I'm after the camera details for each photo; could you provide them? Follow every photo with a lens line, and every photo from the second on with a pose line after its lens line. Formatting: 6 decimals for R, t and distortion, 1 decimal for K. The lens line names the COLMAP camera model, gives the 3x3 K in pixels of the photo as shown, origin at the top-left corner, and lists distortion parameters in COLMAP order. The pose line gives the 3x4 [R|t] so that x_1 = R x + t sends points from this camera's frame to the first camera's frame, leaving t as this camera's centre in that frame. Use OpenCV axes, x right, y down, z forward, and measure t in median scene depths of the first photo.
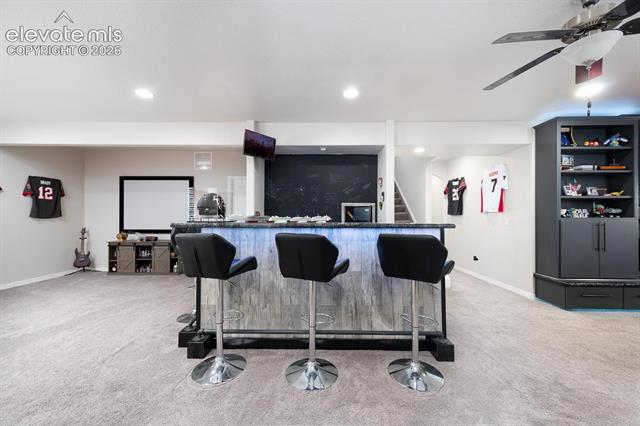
lens RADIAL K [[253.4, 0, 321.0], [0, 253.4, 215.8], [0, 0, 1]] dist [0.012586, 0.000293]
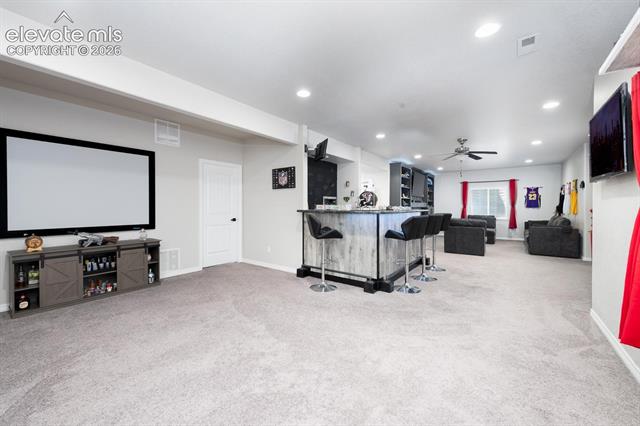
lens RADIAL K [[253.4, 0, 318.6], [0, 253.4, 210.1], [0, 0, 1]] dist [0.012586, 0.000293]
pose [[0.591112, -0.010138, 0.806526, -1.273228], [0.000382, 0.999924, 0.012289, 0.008239], [-0.806589, -0.006956, 0.591072, 0.271206]]
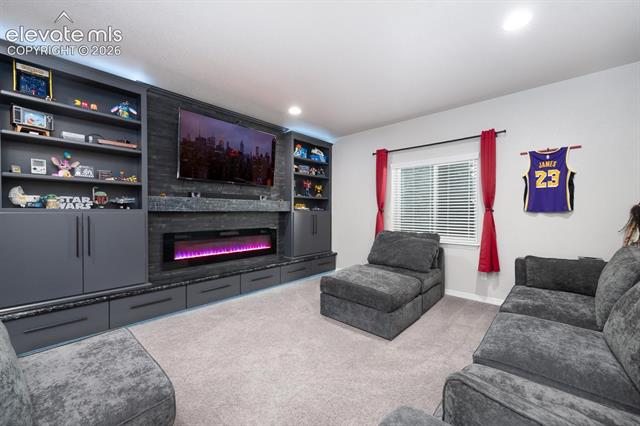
lens RADIAL K [[253.4, 0, 320.4], [0, 253.4, 212.4], [0, 0, 1]] dist [0.012586, 0.000293]
pose [[0.673698, -0.004403, 0.738993, 0.949730], [-0.001008, 0.999976, 0.006877, 0.011034], [-0.739006, -0.005378, 0.673678, 0.042124]]
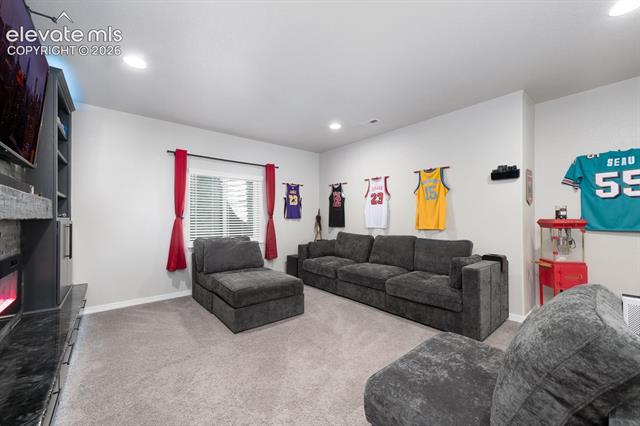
lens RADIAL K [[253.4, 0, 317.7], [0, 253.4, 214.5], [0, 0, 1]] dist [0.012586, 0.000293]
pose [[-0.641131, 0.009762, 0.767369, 0.835176], [-0.001164, 0.999906, -0.013693, 0.010968], [-0.767430, -0.009672, -0.641060, 0.886641]]
